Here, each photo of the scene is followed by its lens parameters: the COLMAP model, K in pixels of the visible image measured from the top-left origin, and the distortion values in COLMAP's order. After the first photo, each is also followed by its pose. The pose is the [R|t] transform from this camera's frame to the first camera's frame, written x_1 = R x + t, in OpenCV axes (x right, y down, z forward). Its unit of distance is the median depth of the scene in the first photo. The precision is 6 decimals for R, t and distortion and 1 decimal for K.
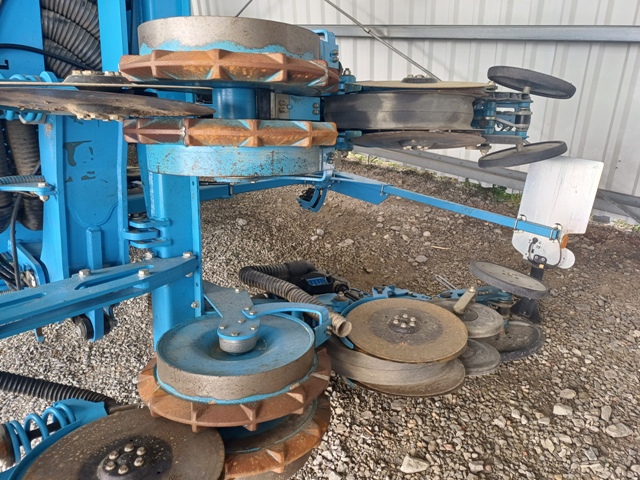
lens RADIAL K [[458.7, 0, 337.4], [0, 458.7, 244.5], [0, 0, 1]] dist [0.068680, -0.051106]
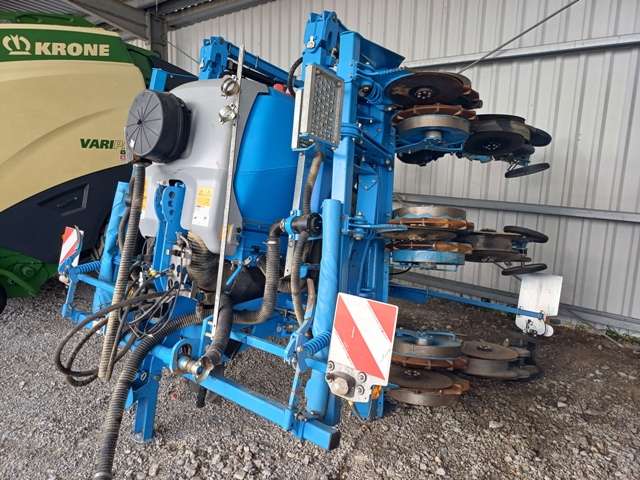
lens RADIAL K [[519.8, 0, 318.4], [0, 519.8, 259.0], [0, 0, 1]] dist [0.066324, -0.003081]
pose [[0.987609, 0.042960, 0.150940, -0.681478], [-0.001234, 0.963899, -0.266267, 0.302802], [-0.156929, 0.262781, 0.952008, -0.833575]]
